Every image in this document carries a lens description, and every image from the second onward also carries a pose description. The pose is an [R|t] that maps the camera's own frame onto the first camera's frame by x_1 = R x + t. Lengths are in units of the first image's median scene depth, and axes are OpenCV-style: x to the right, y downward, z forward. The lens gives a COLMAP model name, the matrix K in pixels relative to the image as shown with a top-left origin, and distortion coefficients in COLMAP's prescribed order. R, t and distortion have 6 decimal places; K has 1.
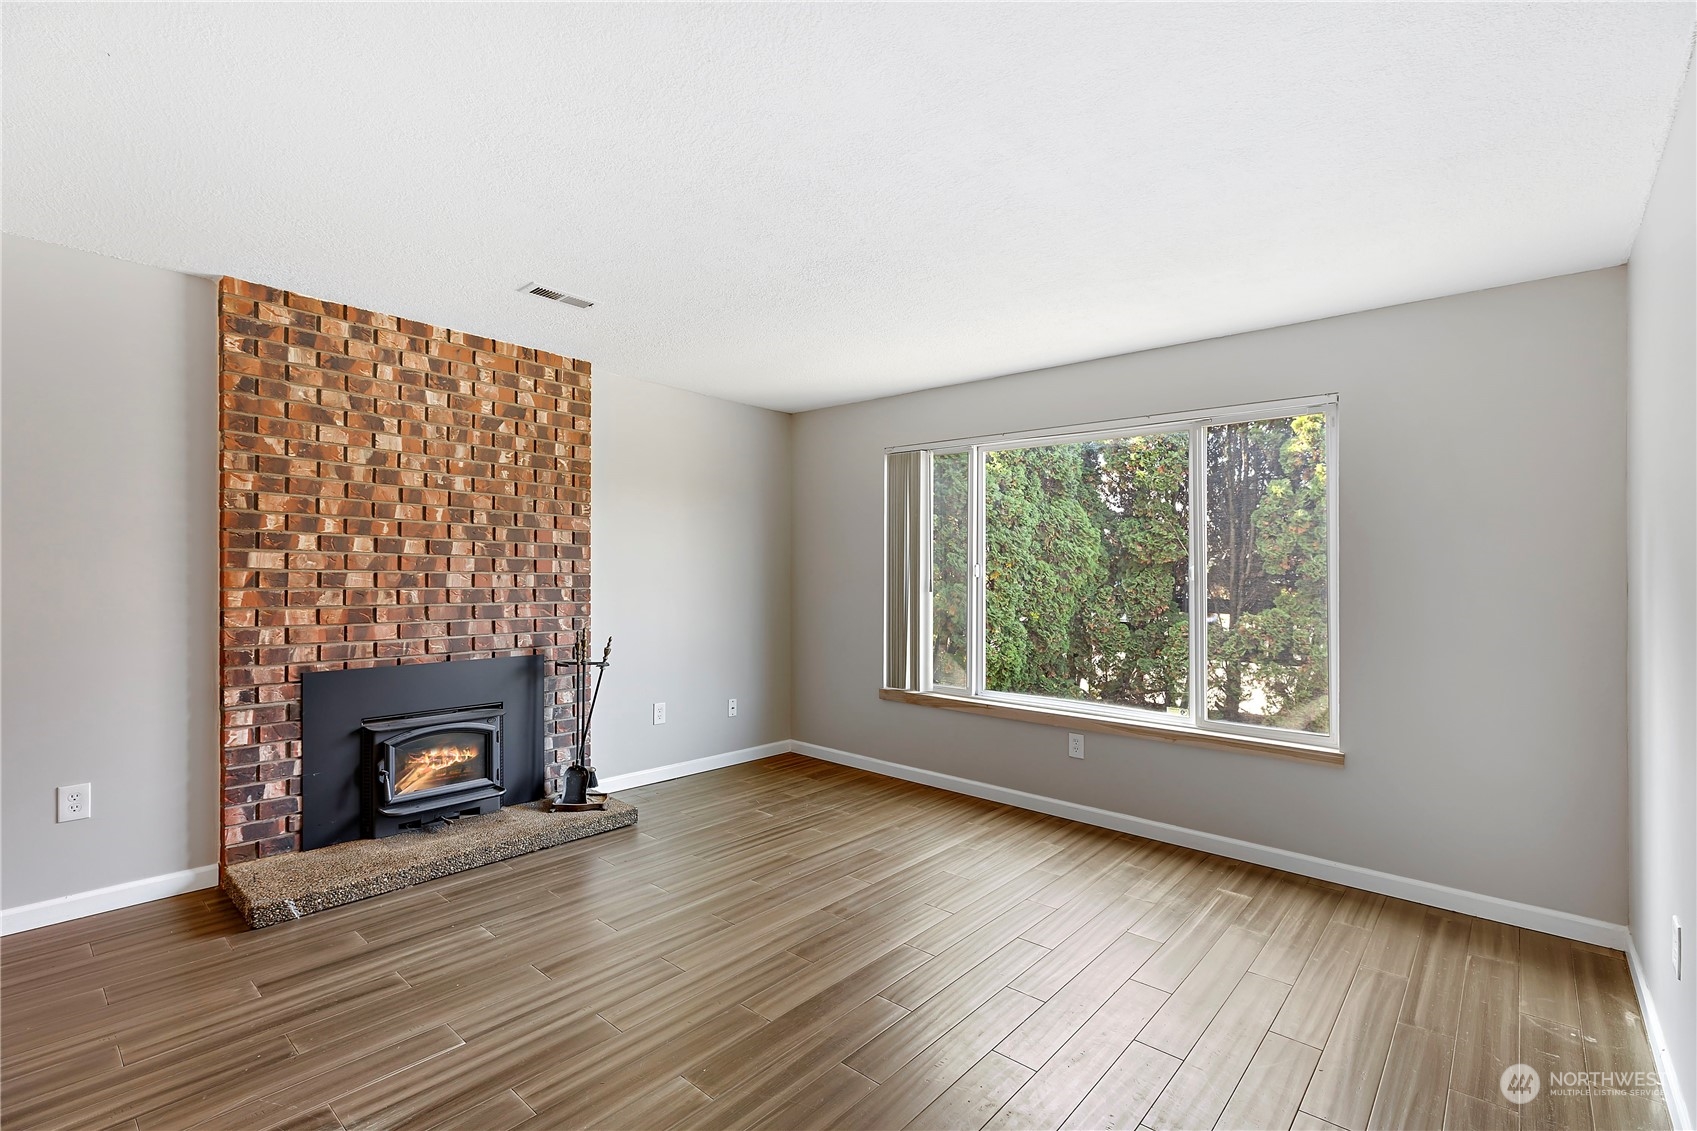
lens RADIAL K [[764.2, 0, 861.3], [0, 764.2, 569.9], [0, 0, 1]] dist [0.007531, -0.000385]
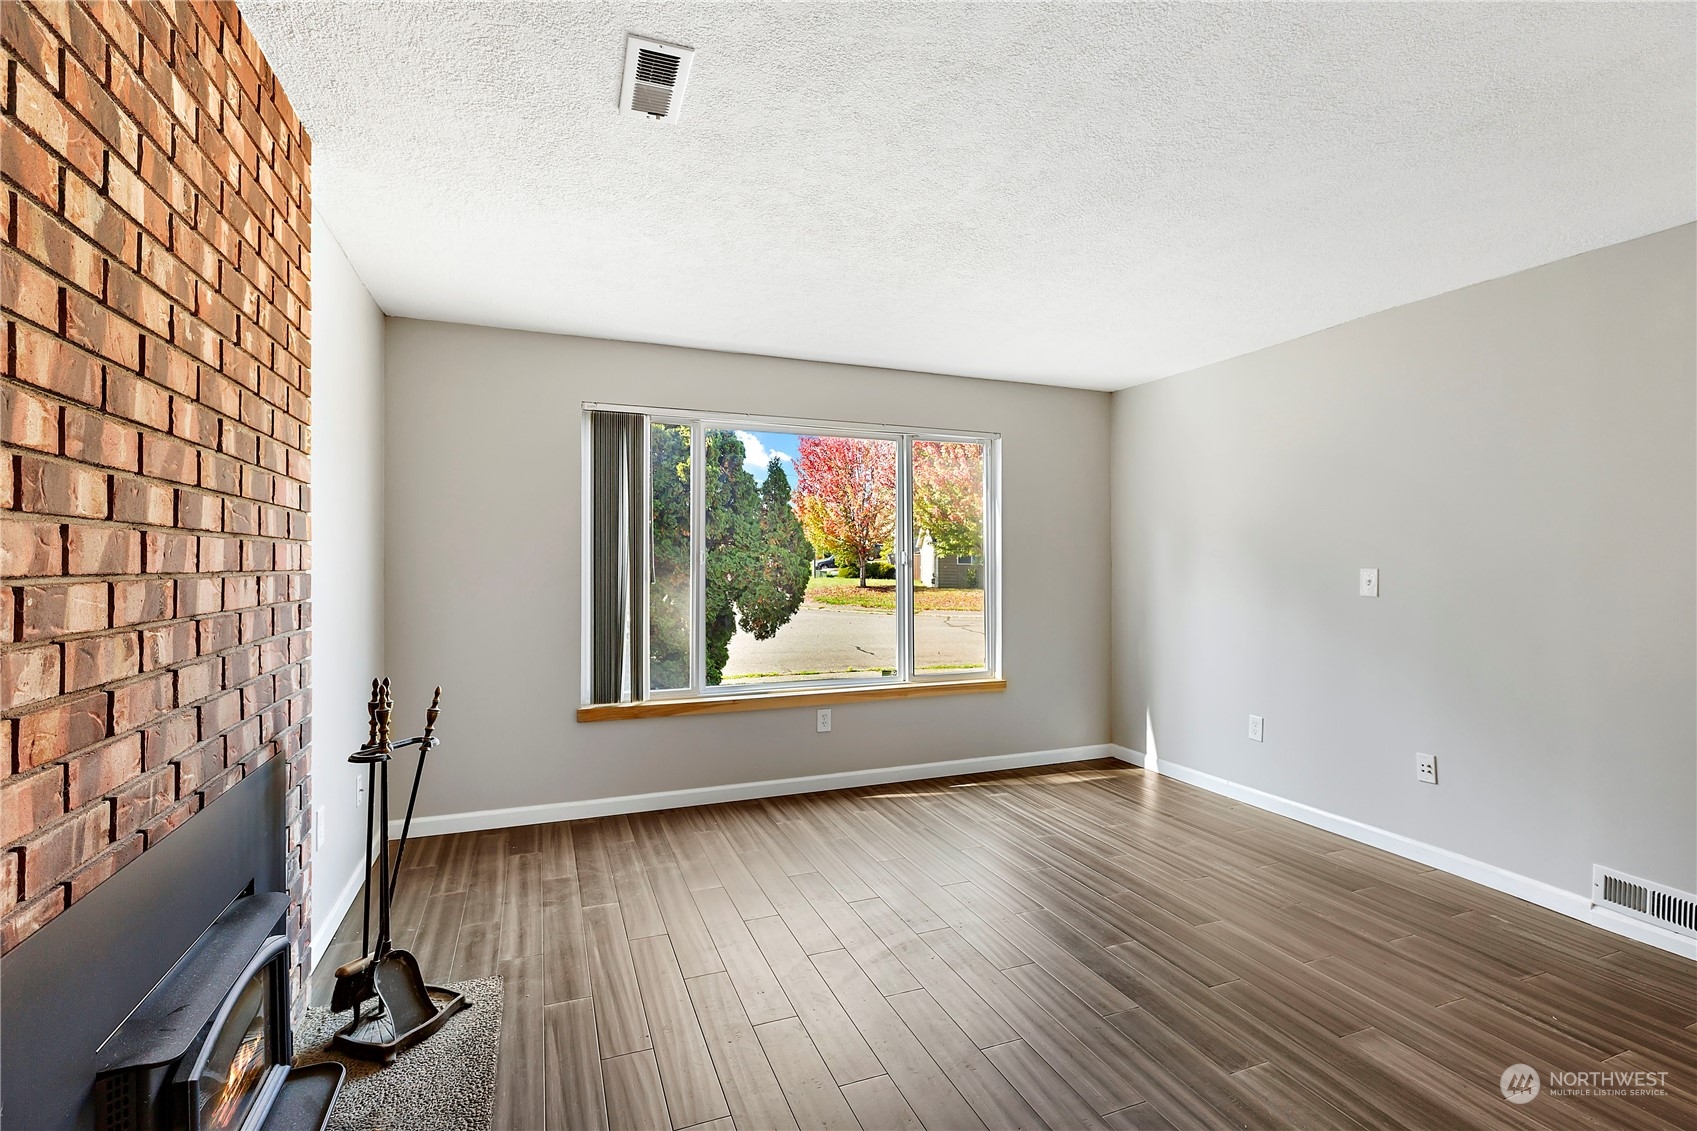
lens RADIAL K [[764.2, 0, 847.3], [0, 764.2, 555.7], [0, 0, 1]] dist [0.007531, -0.000385]
pose [[0.461506, -0.008897, 0.887093, -0.640532], [0.003179, 0.999960, 0.008374, -0.008679], [-0.887131, -0.001044, 0.461516, 0.471961]]
